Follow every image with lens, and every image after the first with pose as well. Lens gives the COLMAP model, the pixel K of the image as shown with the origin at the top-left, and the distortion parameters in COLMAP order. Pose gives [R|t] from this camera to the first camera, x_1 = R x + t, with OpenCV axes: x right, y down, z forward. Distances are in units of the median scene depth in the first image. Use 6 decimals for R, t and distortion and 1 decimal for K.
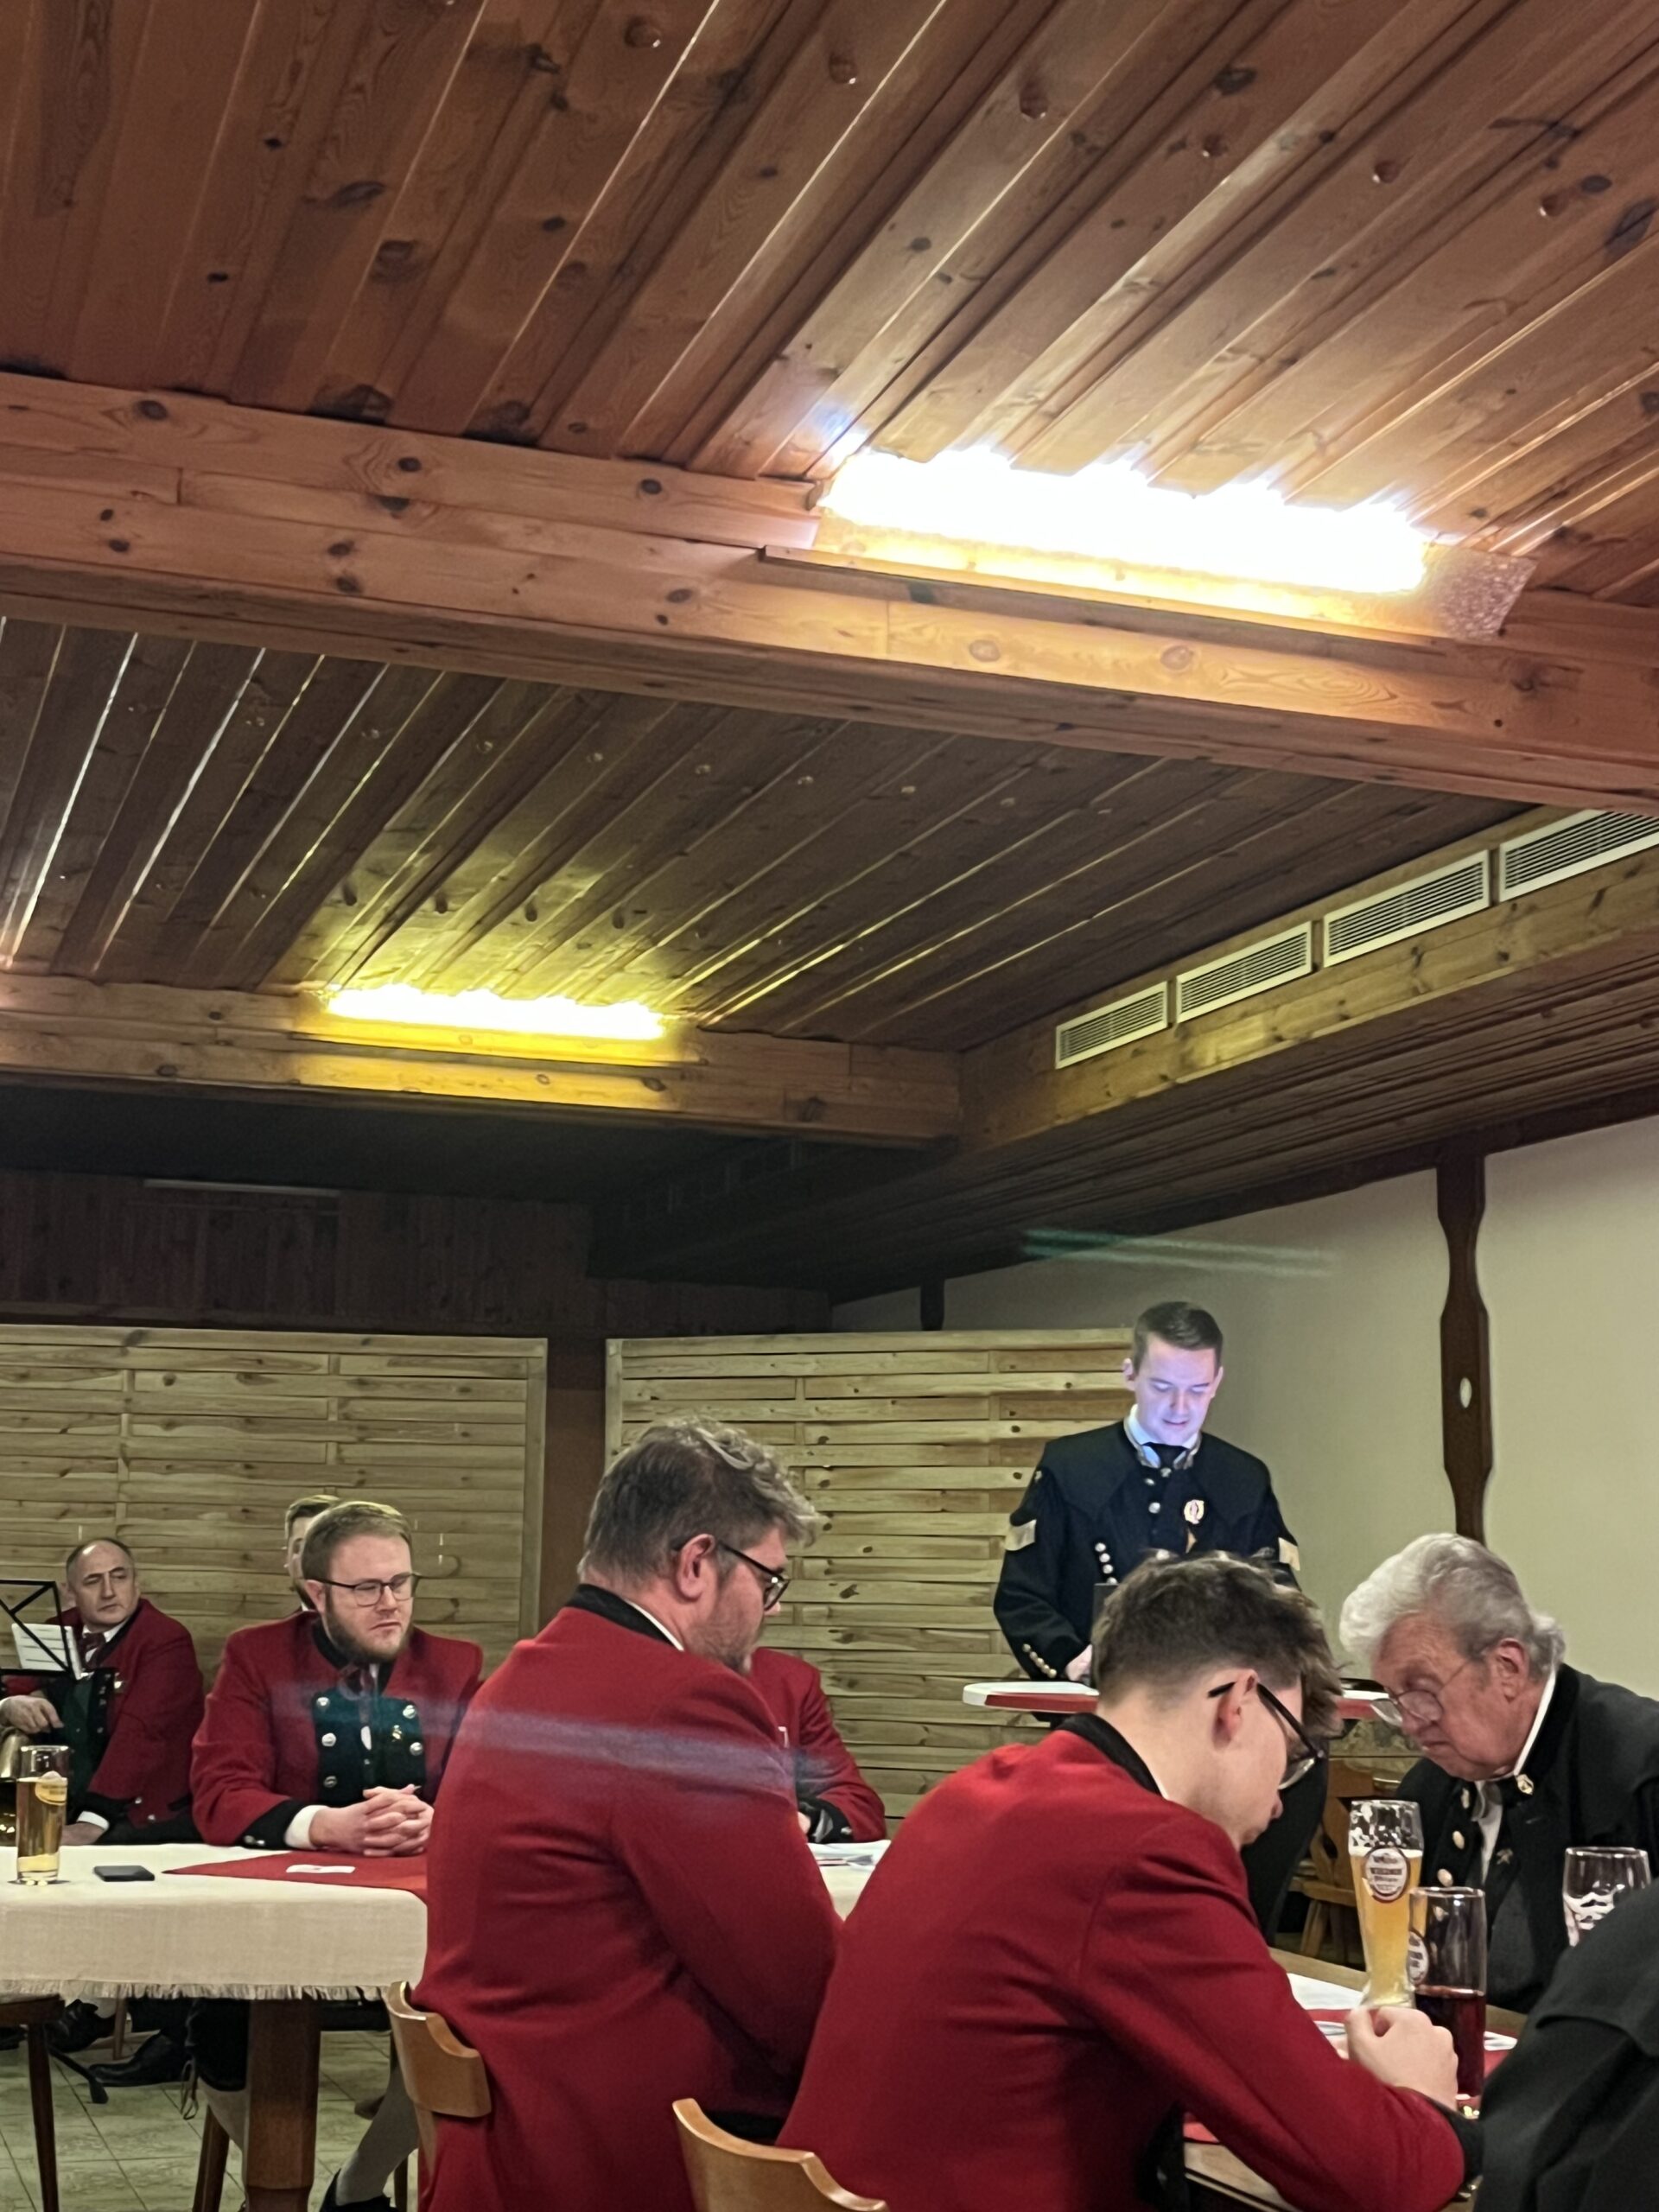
lens RADIAL K [[2986.6, 0, 812.6], [0, 2986.6, 1124.5], [0, 0, 1]] dist [0.190964, -0.883818]
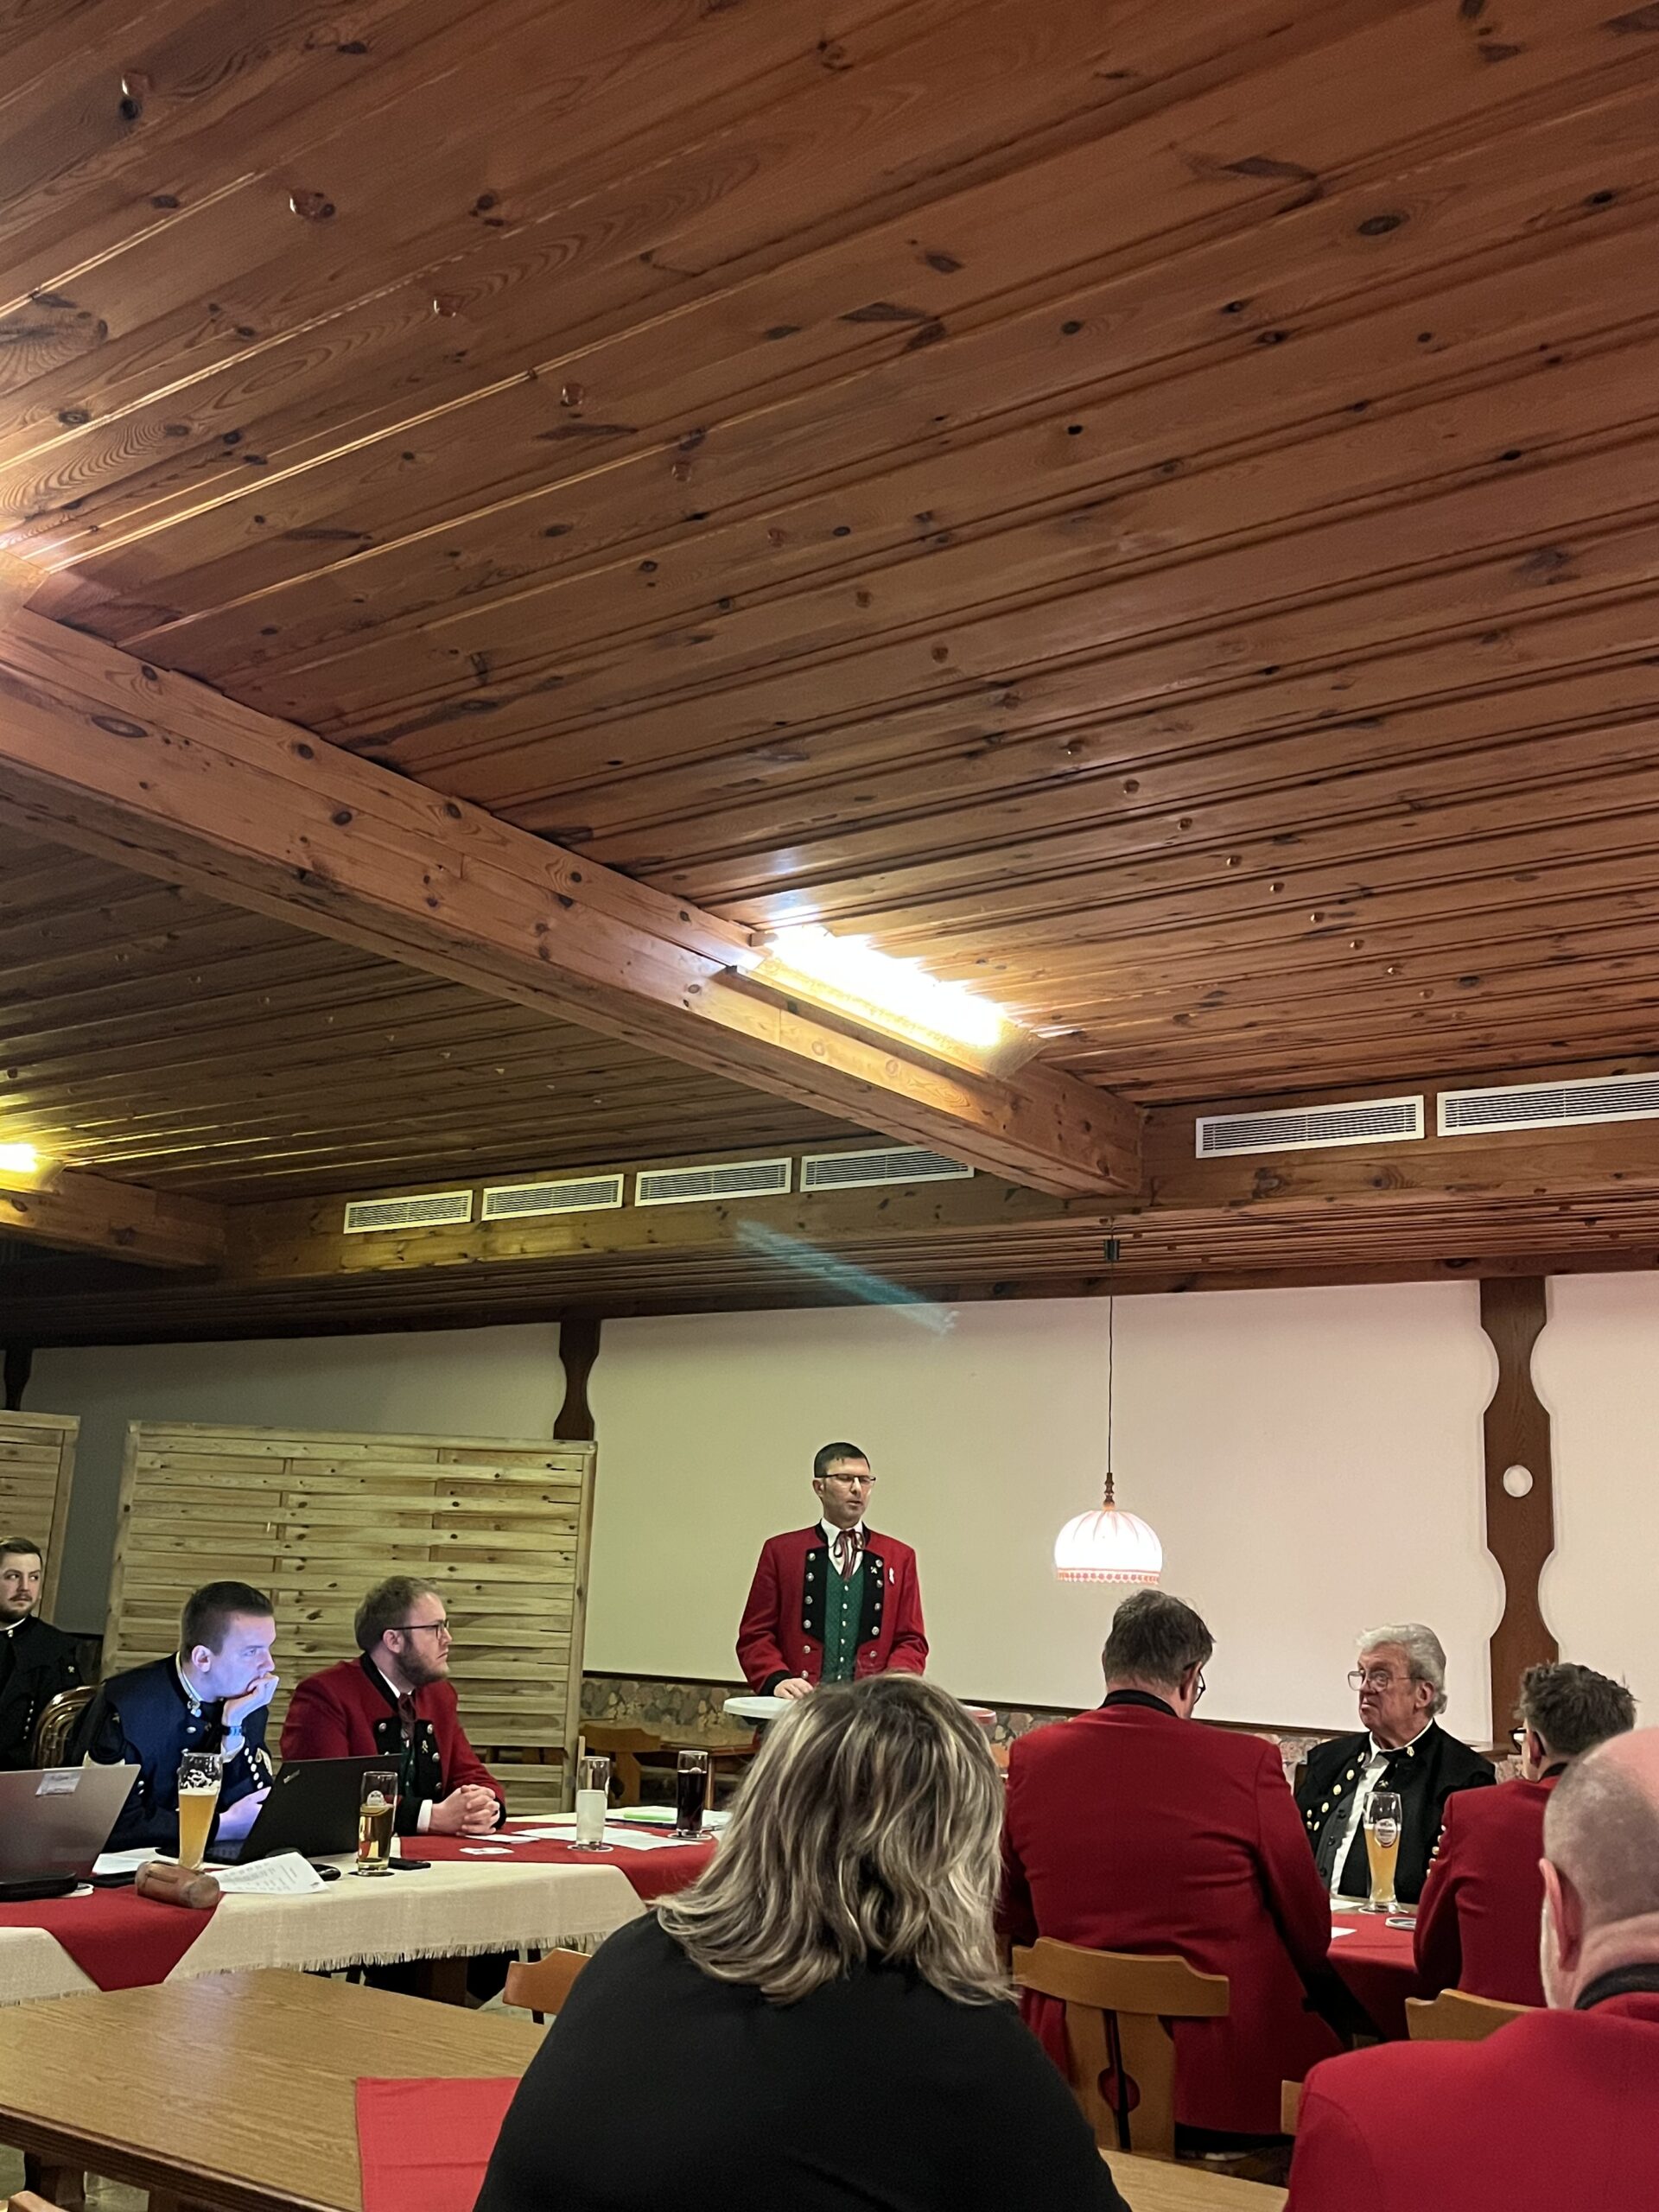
lens RADIAL K [[2094.9, 0, 851.7], [0, 2094.9, 1120.3], [0, 0, 1]] dist [0.100058, -0.279538]
pose [[0.808711, 0.141721, 0.570878, -0.382201], [-0.113571, 0.989899, -0.084858, -0.017830], [-0.577138, 0.003790, 0.816638, 0.048934]]
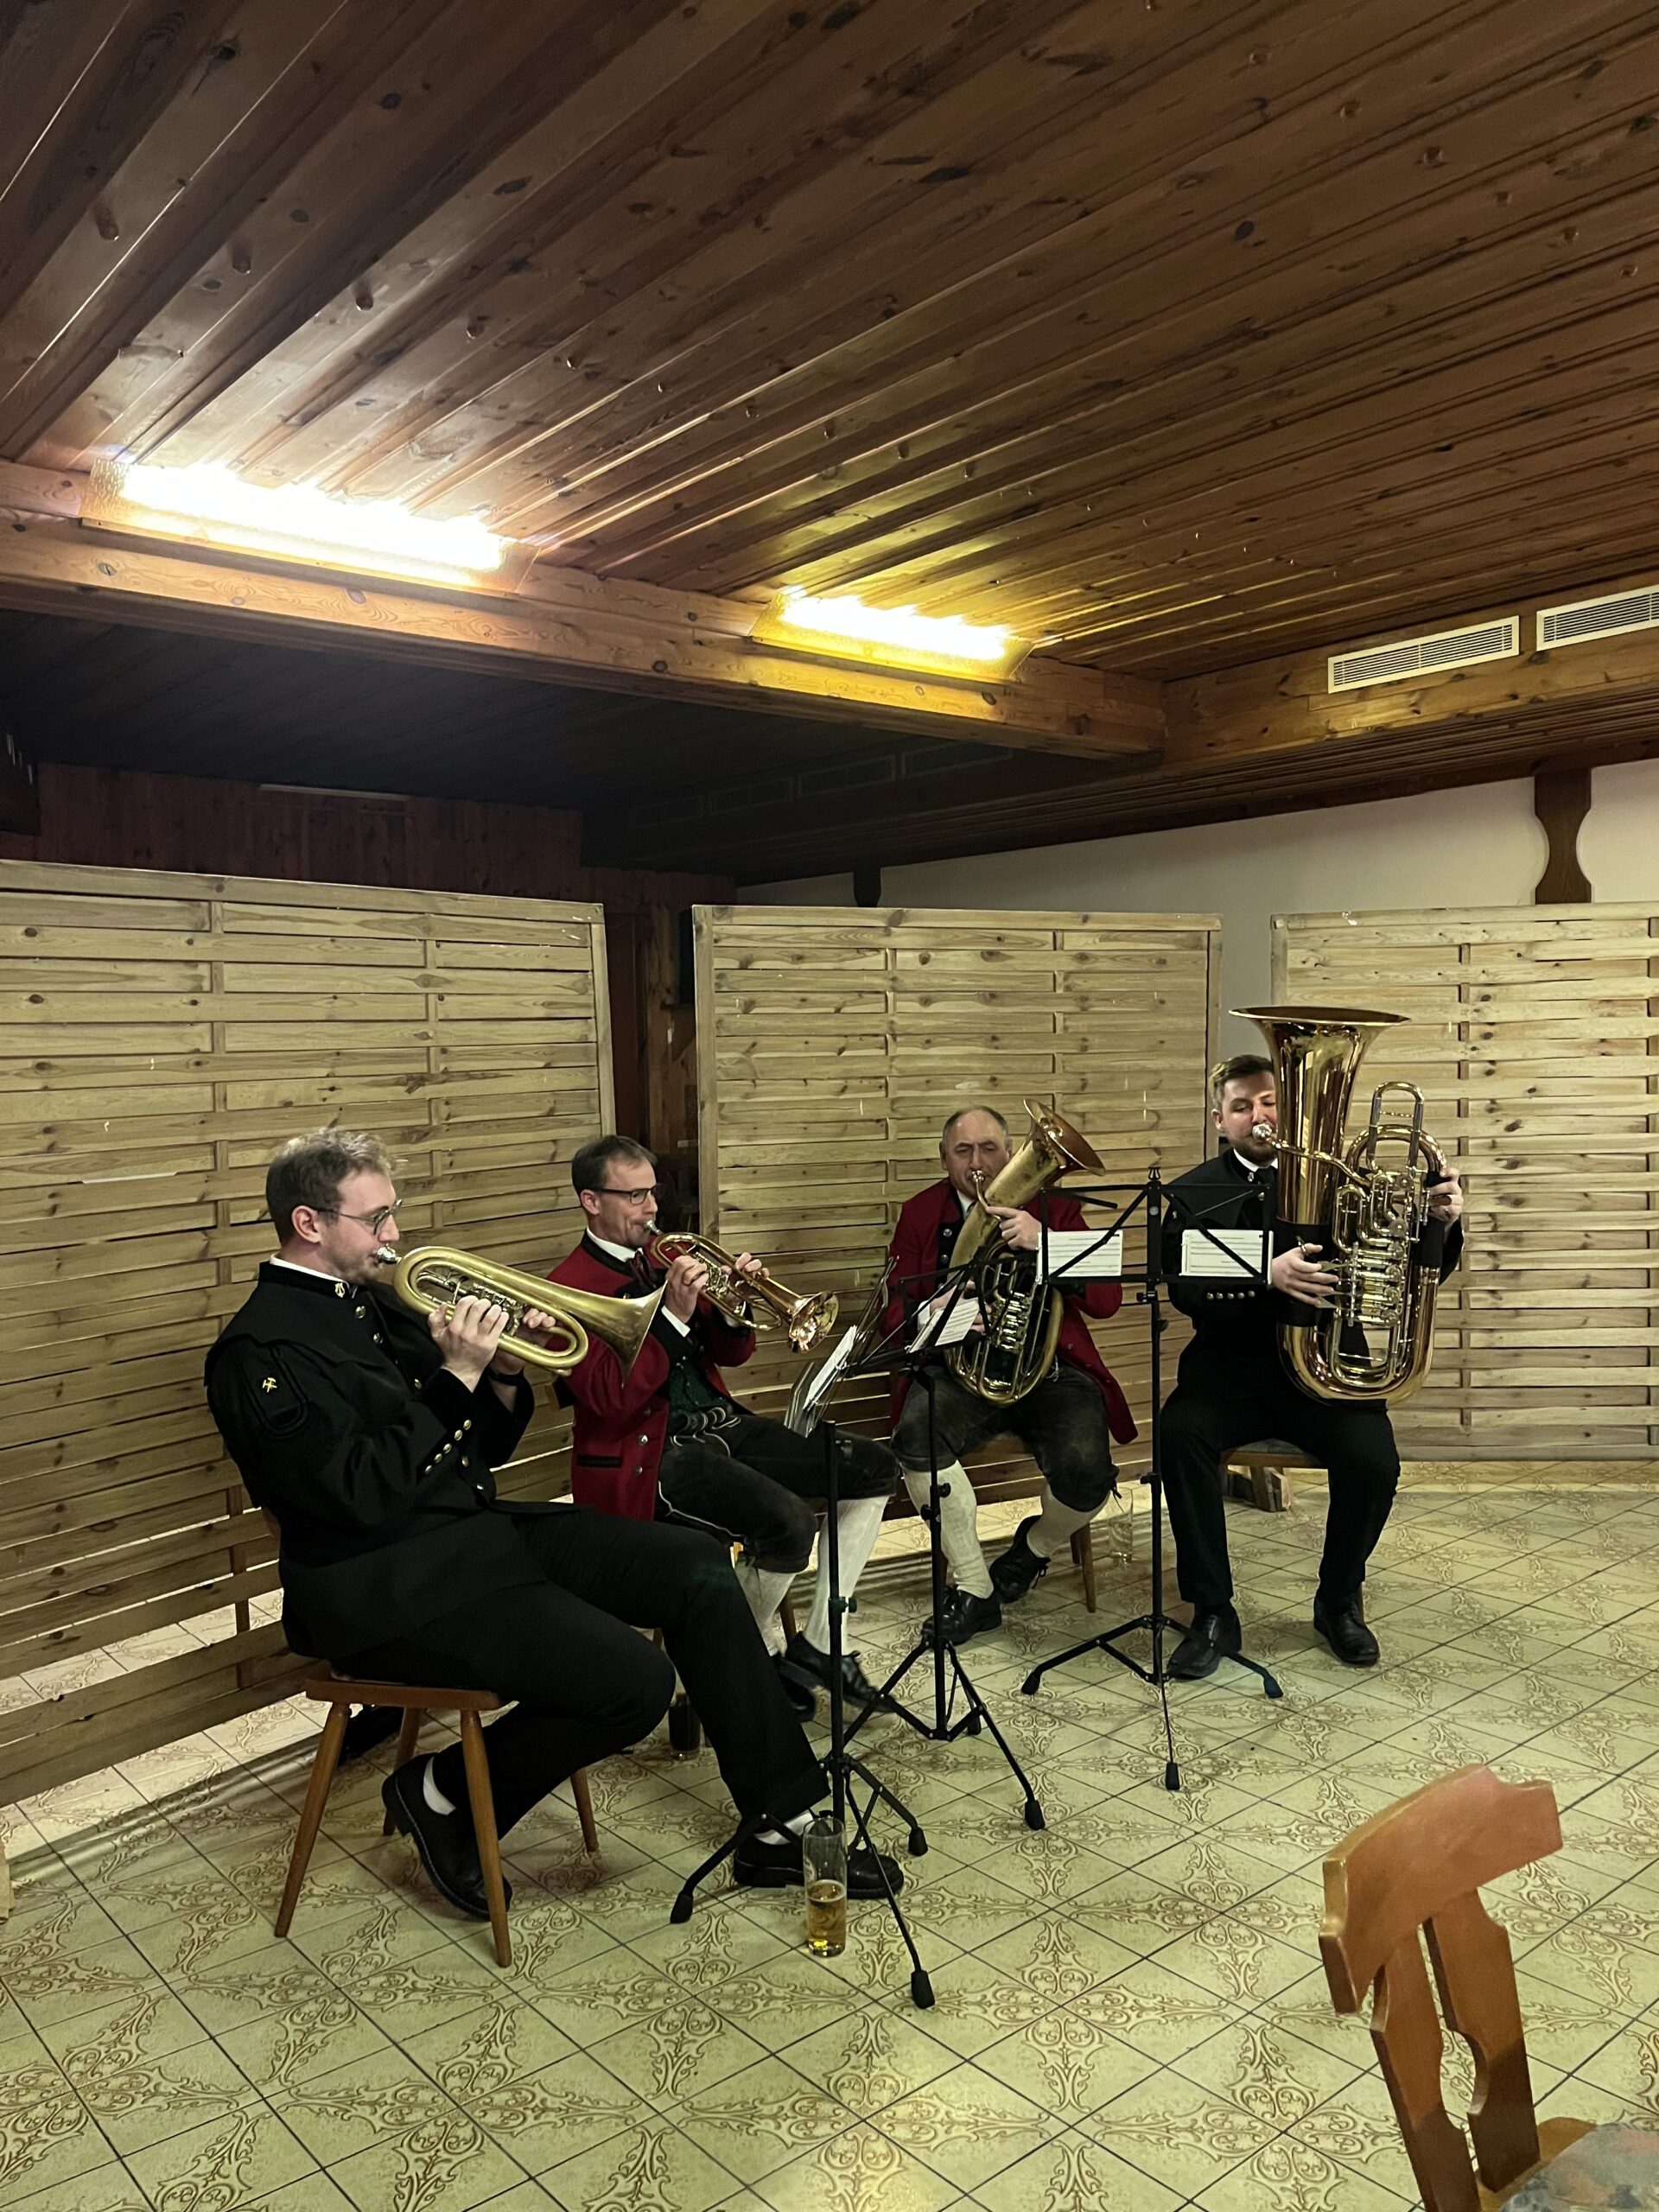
lens RADIAL K [[1671.3, 0, 845.9], [0, 1671.3, 1106.7], [0, 0, 1]] dist [0.042642, -0.054704]
pose [[0.930745, -0.055269, 0.361467, -0.470209], [-0.014594, 0.982109, 0.187746, 0.028687], [-0.365377, -0.180019, 0.913287, 0.497447]]
